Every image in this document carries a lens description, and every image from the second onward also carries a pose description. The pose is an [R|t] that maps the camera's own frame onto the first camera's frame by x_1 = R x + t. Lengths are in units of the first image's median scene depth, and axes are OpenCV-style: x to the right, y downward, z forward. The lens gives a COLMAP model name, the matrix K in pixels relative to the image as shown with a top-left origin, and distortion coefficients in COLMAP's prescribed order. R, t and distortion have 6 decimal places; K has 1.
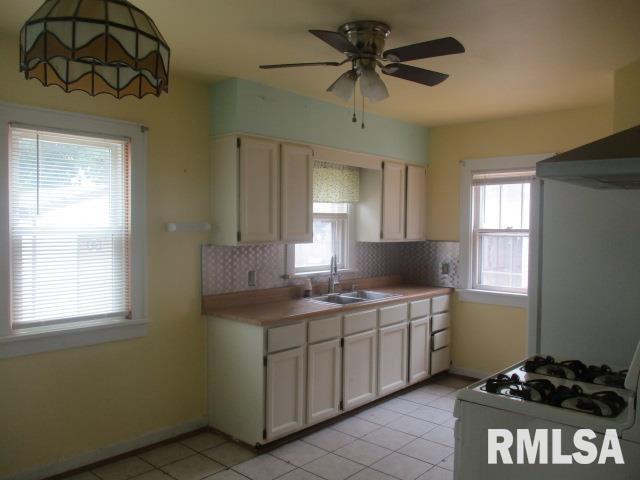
lens RADIAL K [[541.2, 0, 320.0], [0, 541.2, 240.0], [0, 0, 1]] dist [-0.003497, 0.000062]
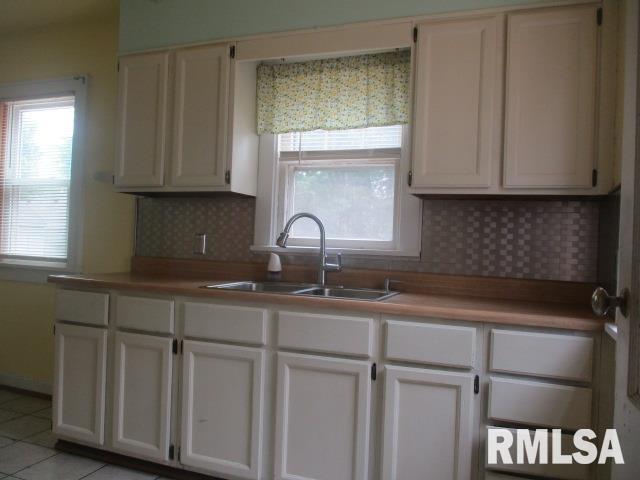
lens RADIAL K [[541.2, 0, 320.0], [0, 541.2, 240.0], [0, 0, 1]] dist [-0.003497, 0.000062]
pose [[0.332644, -0.002346, -0.943050, 0.661121], [-0.069285, 0.997234, -0.026920, 0.077412], [0.940504, 0.074294, 0.331561, 0.942663]]
